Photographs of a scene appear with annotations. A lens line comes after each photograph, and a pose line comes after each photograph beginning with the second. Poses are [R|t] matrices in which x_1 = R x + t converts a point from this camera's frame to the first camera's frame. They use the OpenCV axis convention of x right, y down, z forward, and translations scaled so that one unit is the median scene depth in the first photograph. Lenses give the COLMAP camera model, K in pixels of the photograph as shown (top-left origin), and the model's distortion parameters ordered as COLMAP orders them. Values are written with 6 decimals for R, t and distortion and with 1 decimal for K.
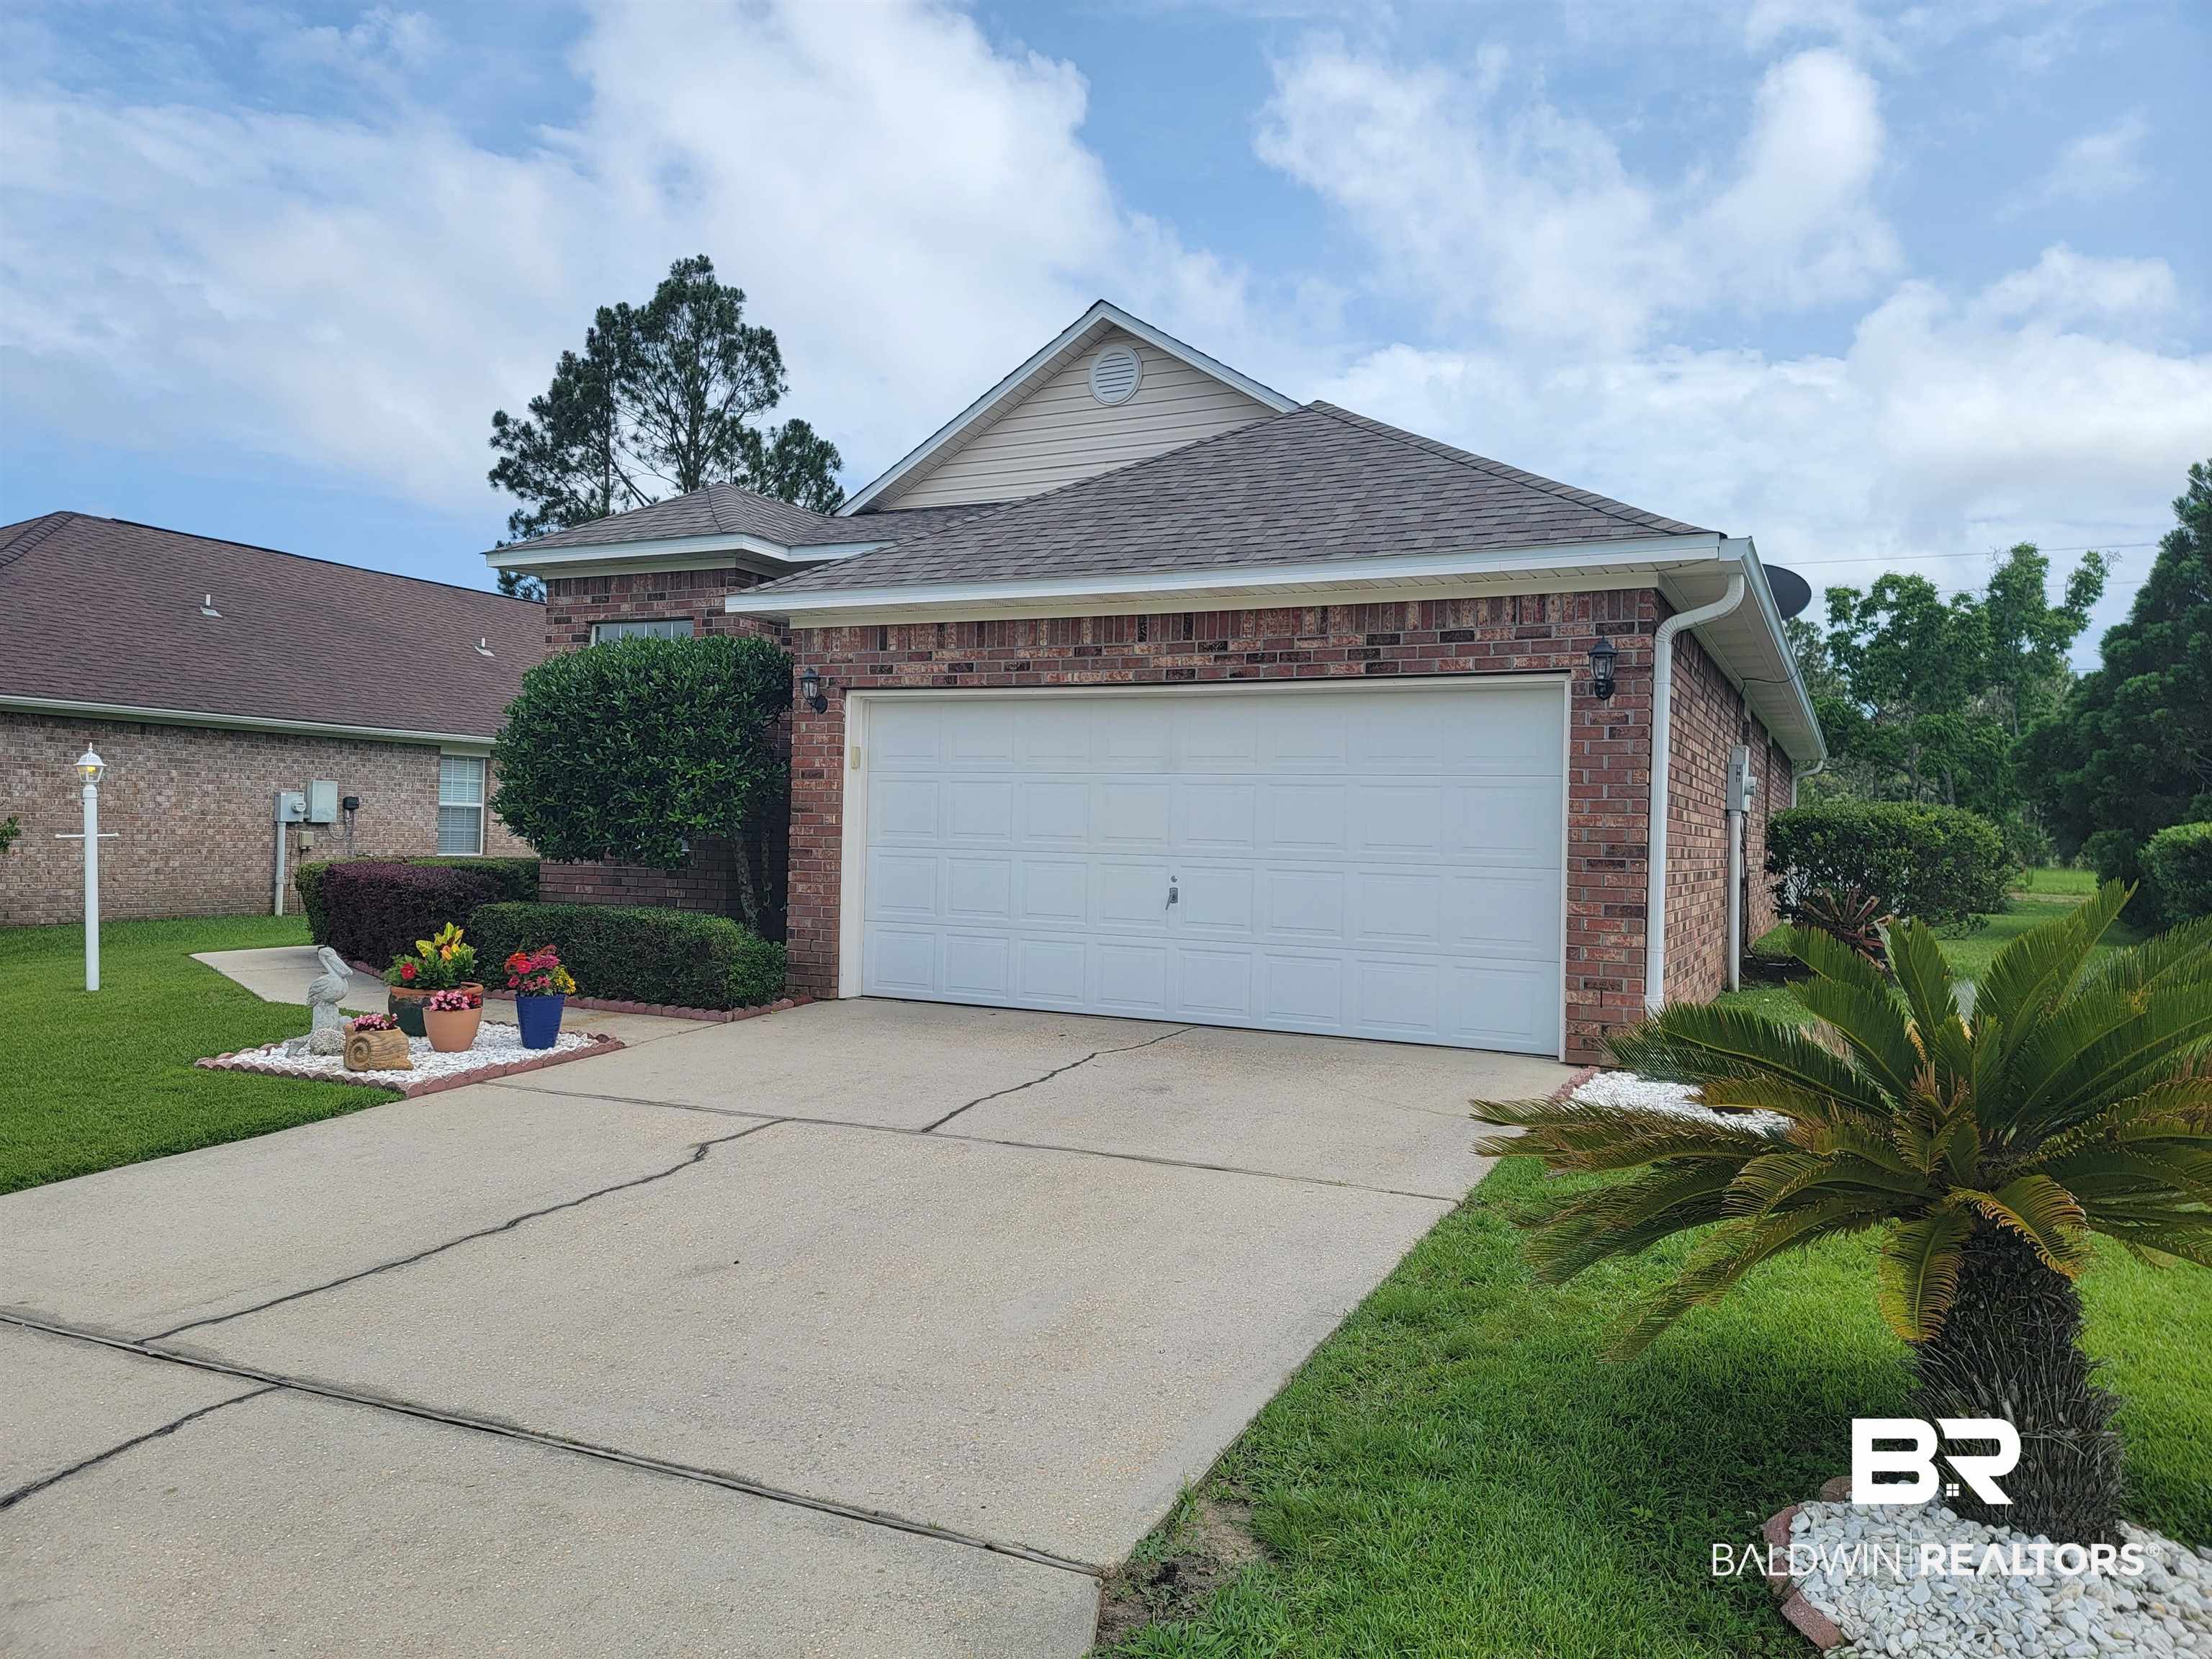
lens RADIAL K [[1531.5, 0, 1106.0], [0, 1531.5, 829.5], [0, 0, 1]] dist [0.089789, -0.083575]
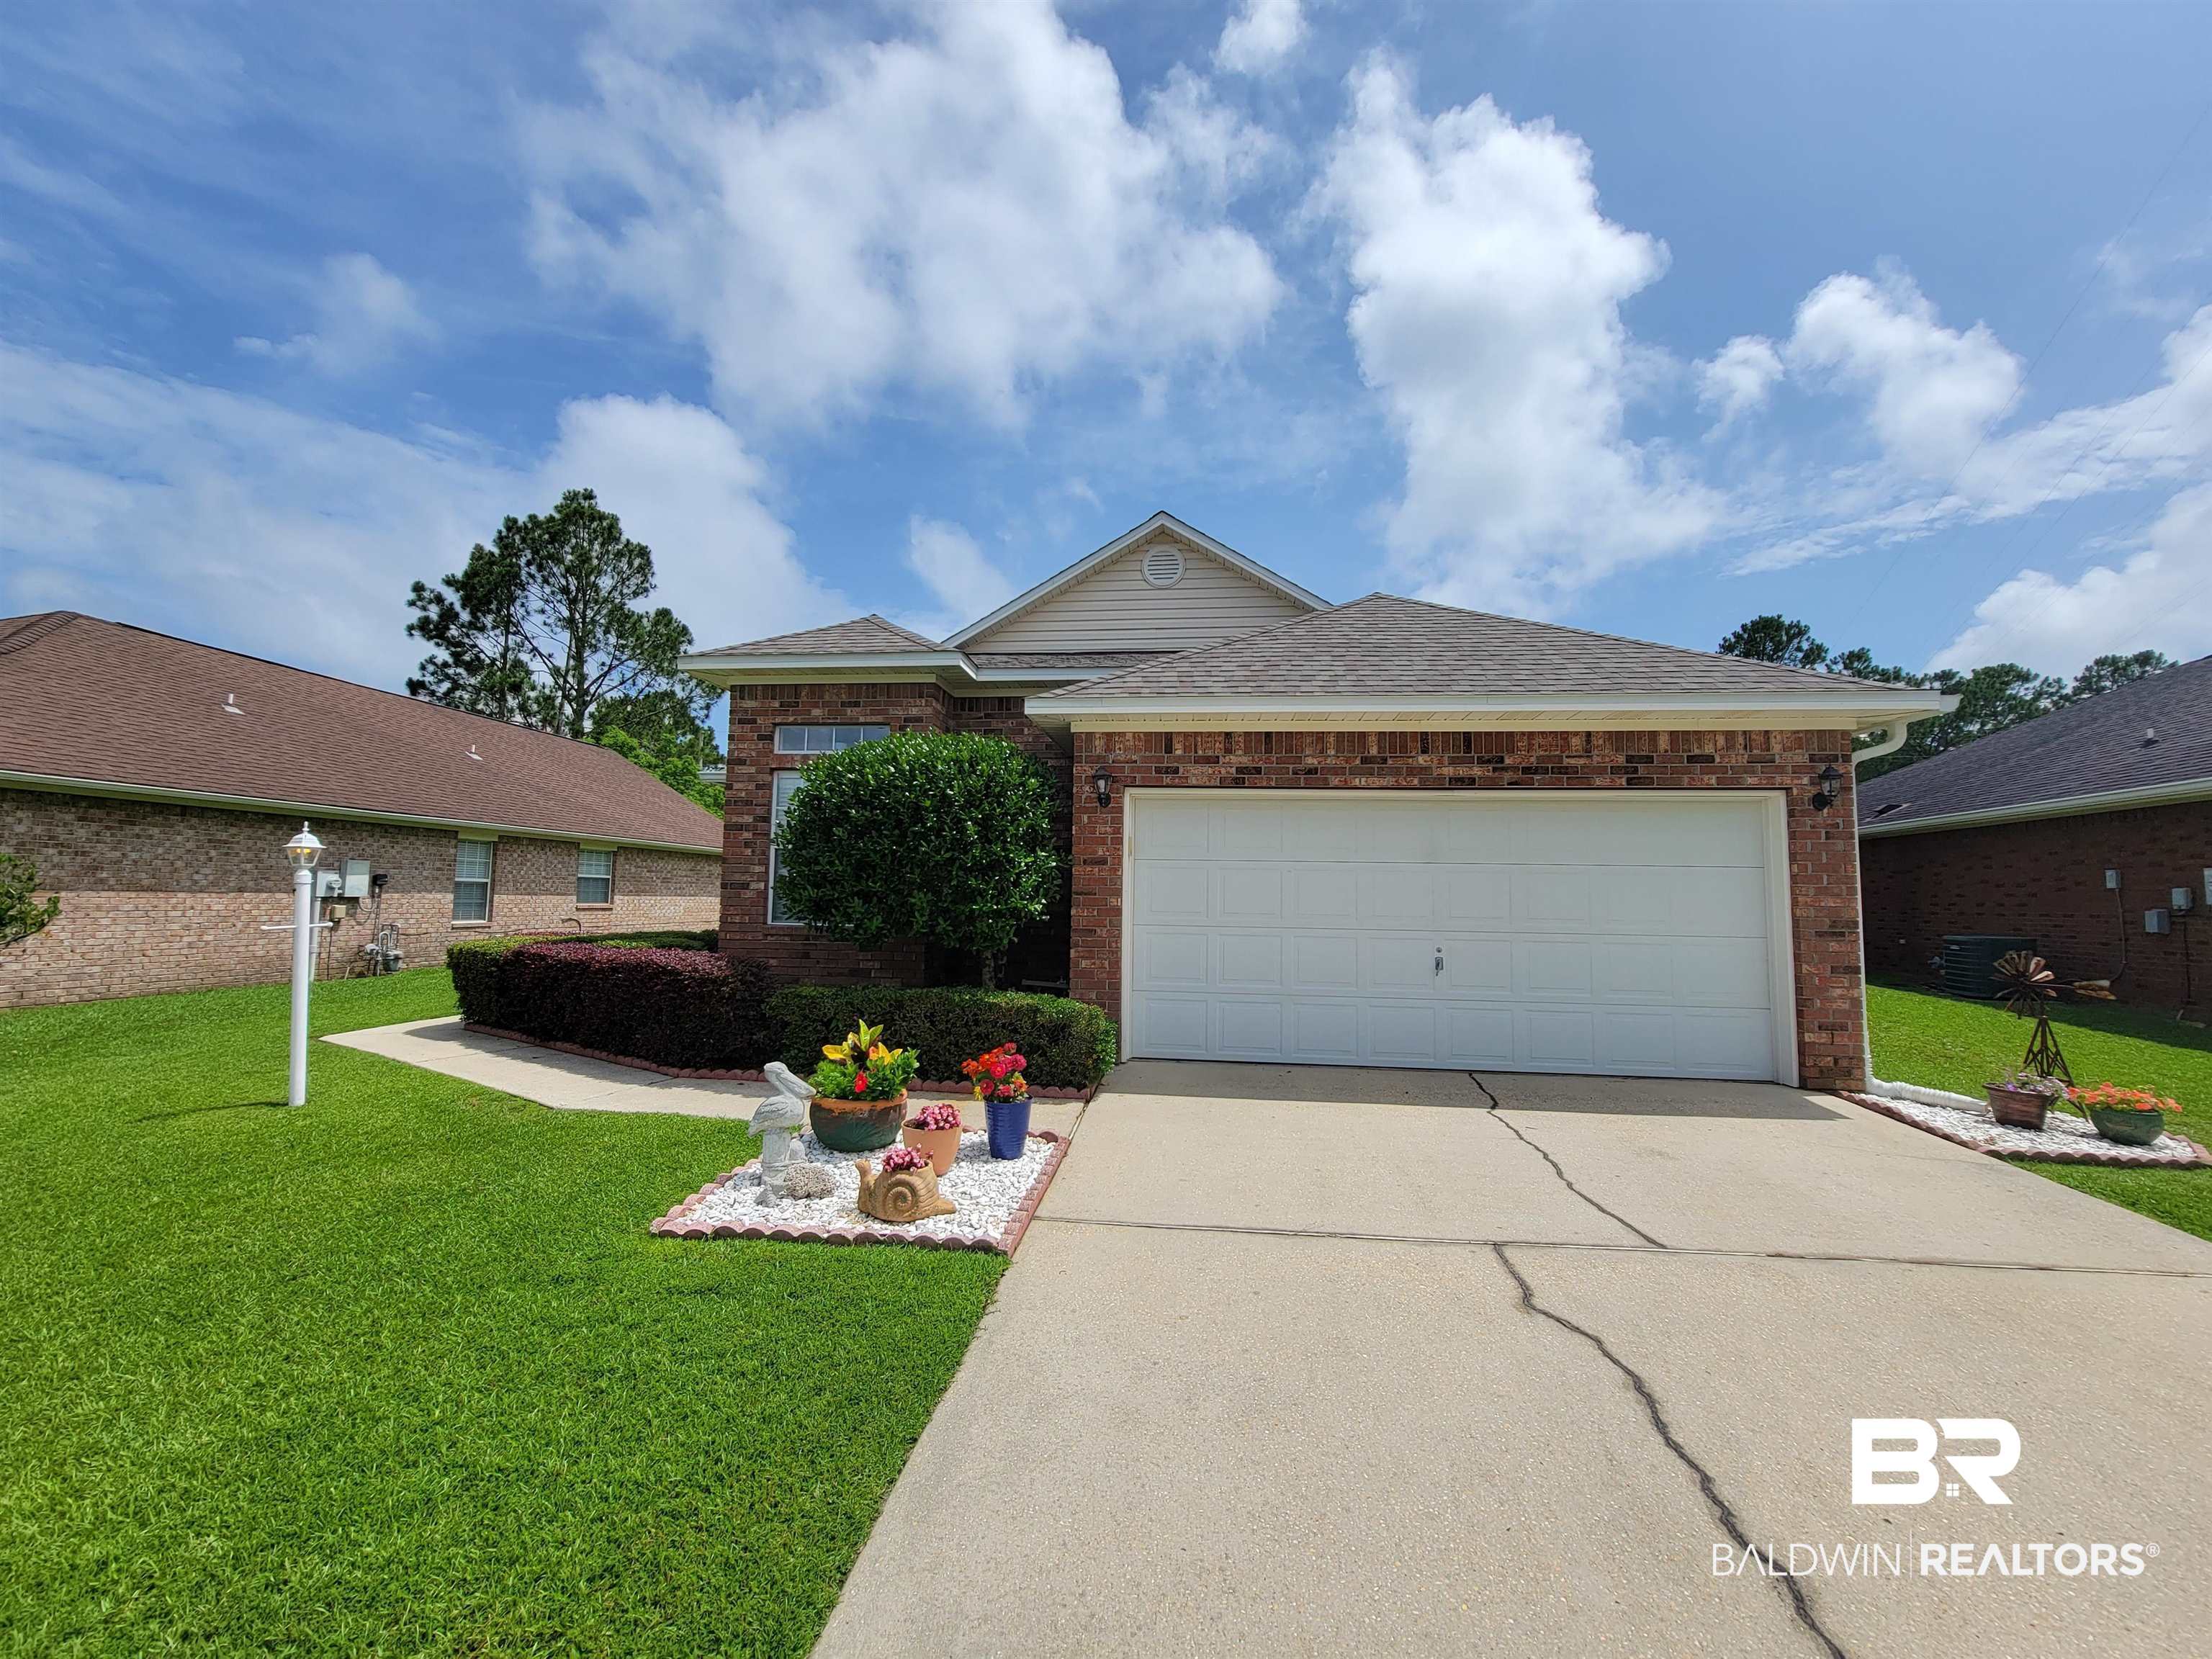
lens RADIAL K [[908.0, 0, 1108.8], [0, 908.0, 831.5], [0, 0, 1]] dist [-0.001023, -0.002120]
pose [[0.941241, 0.016746, 0.337319, -0.342337], [0.004782, 0.998009, -0.062890, -0.013229], [-0.337701, 0.060808, 0.939287, 0.313570]]
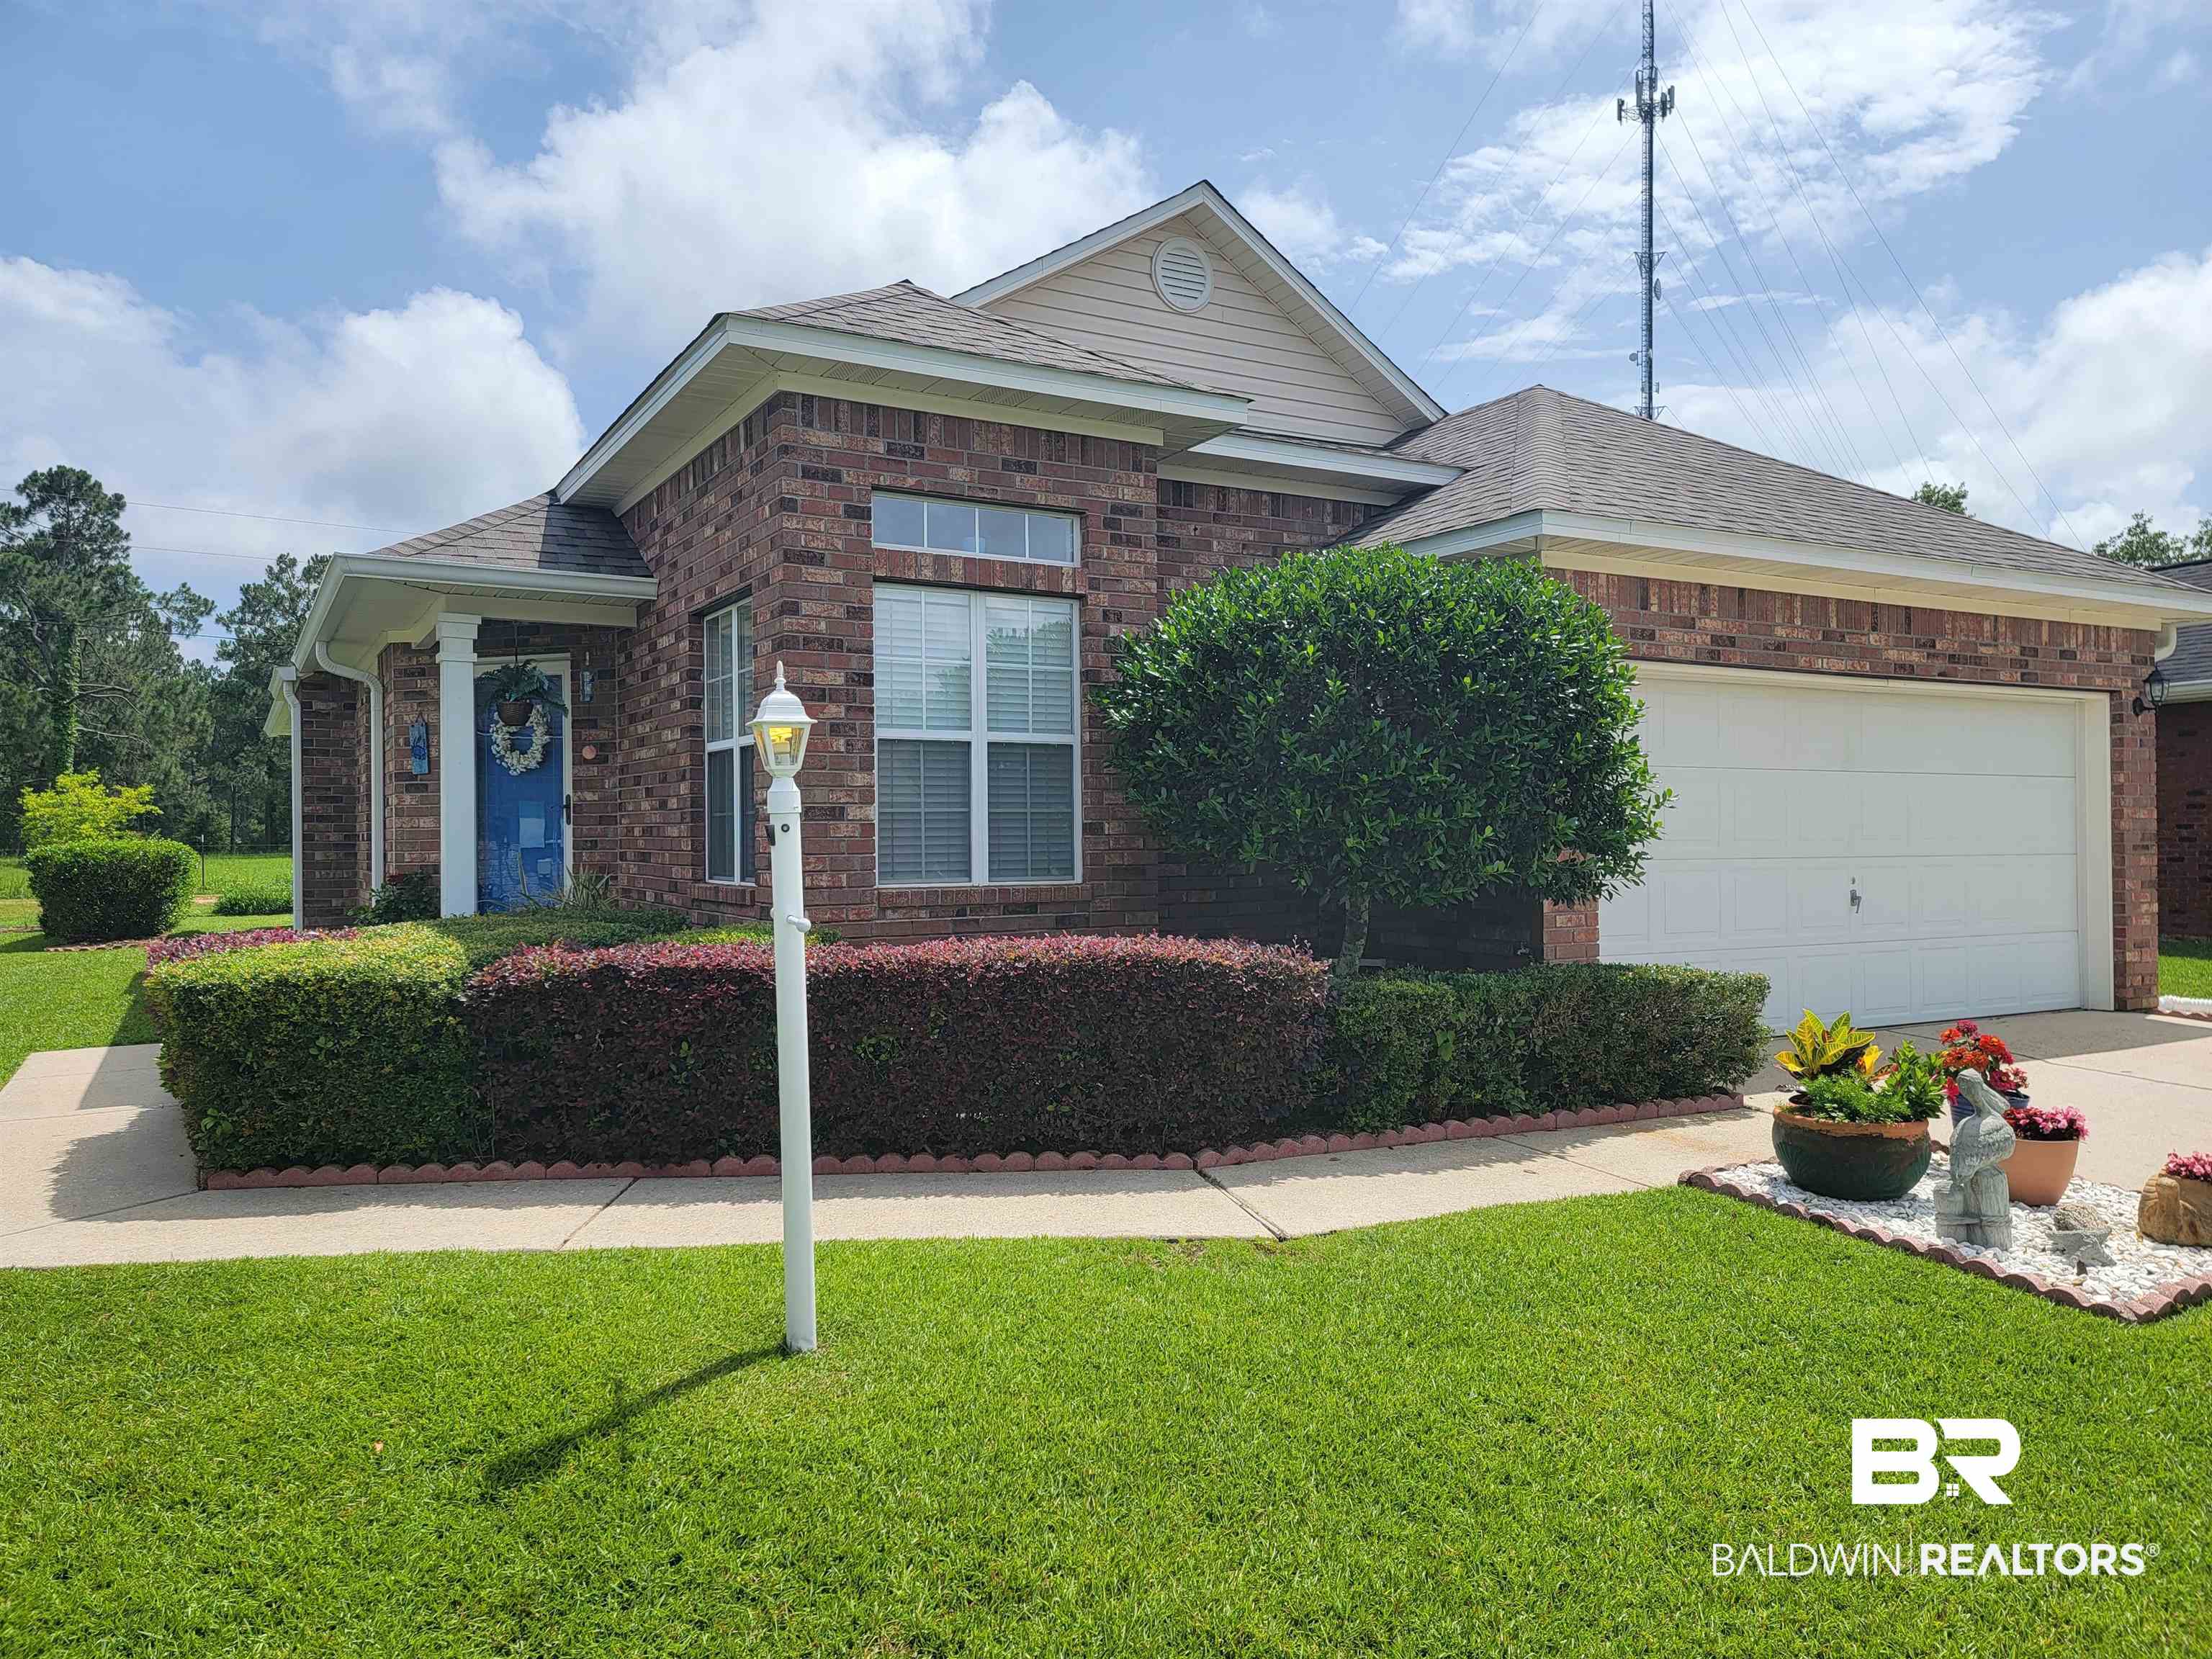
lens RADIAL K [[1531.5, 0, 1106.0], [0, 1531.5, 829.5], [0, 0, 1]] dist [0.089789, -0.083575]
pose [[0.559886, -0.024010, 0.828222, -0.787659], [0.016436, 0.999705, 0.017870, -0.019219], [-0.828406, 0.003608, 0.560116, 0.647053]]
